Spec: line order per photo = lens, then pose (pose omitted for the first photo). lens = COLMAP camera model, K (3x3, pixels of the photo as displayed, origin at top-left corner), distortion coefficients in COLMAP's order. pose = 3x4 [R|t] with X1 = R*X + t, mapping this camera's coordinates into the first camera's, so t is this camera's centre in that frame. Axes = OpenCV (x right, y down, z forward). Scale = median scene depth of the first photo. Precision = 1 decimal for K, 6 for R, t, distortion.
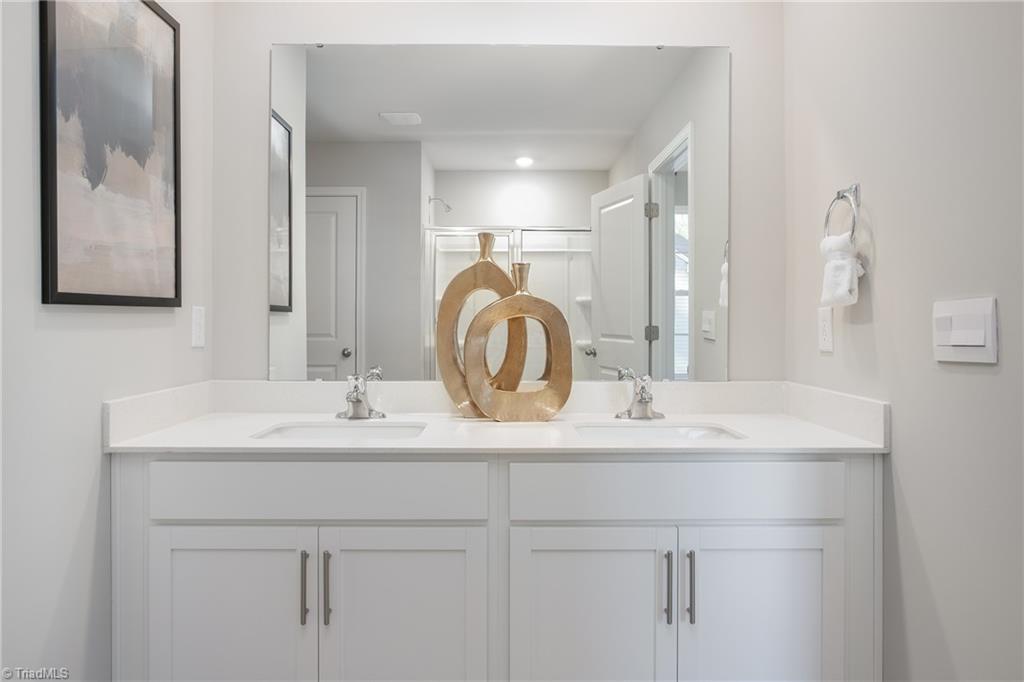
lens RADIAL K [[664.8, 0, 510.4], [0, 664.8, 324.1], [0, 0, 1]] dist [-0.004078, -0.000046]
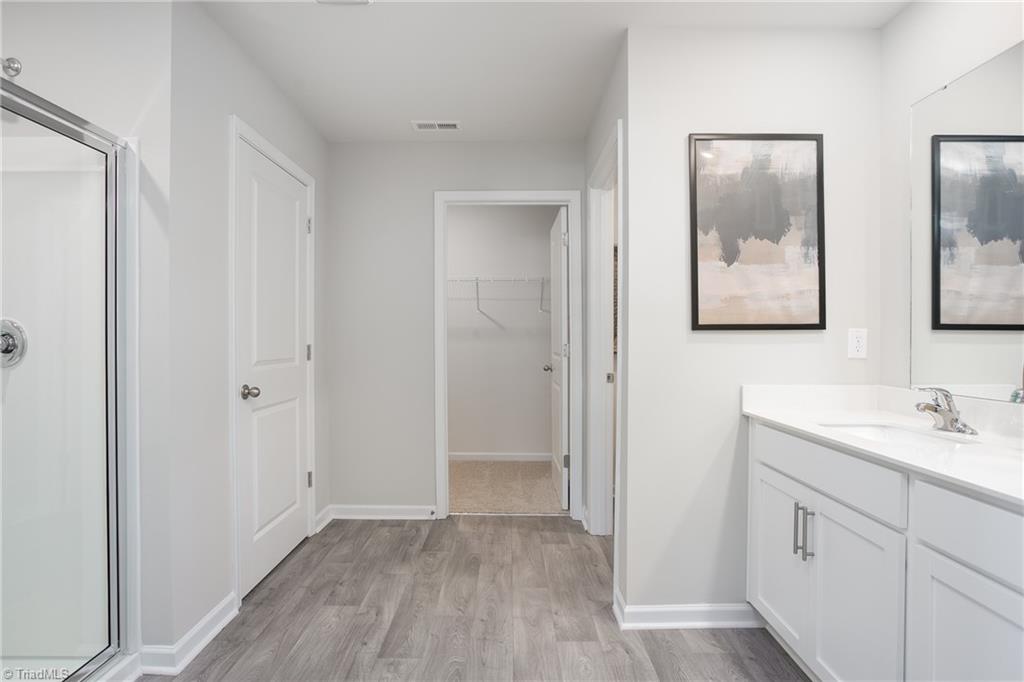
lens RADIAL K [[549.7, 0, 512.0], [0, 549.7, 341.0], [0, 0, 1]] dist [-0.029316, 0.000336]
pose [[-0.000651, 0.005279, -0.999986, 0.781437], [-0.007667, 0.999957, 0.005284, -0.002612], [0.999970, 0.007671, -0.000611, 0.371757]]
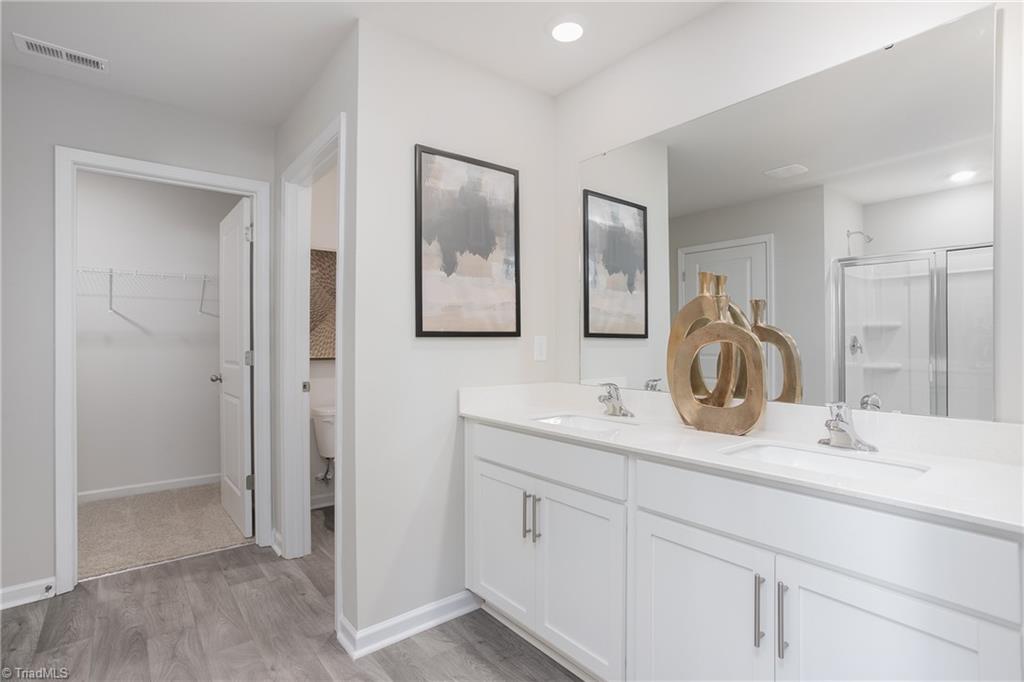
lens RADIAL K [[500.7, 0, 517.8], [0, 500.7, 338.2], [0, 0, 1]] dist [-0.055304, 0.029718]
pose [[0.627585, -0.008226, -0.778505, 0.558271], [-0.002945, 0.999912, -0.012939, -0.006763], [0.778543, 0.010413, 0.627505, 0.229629]]
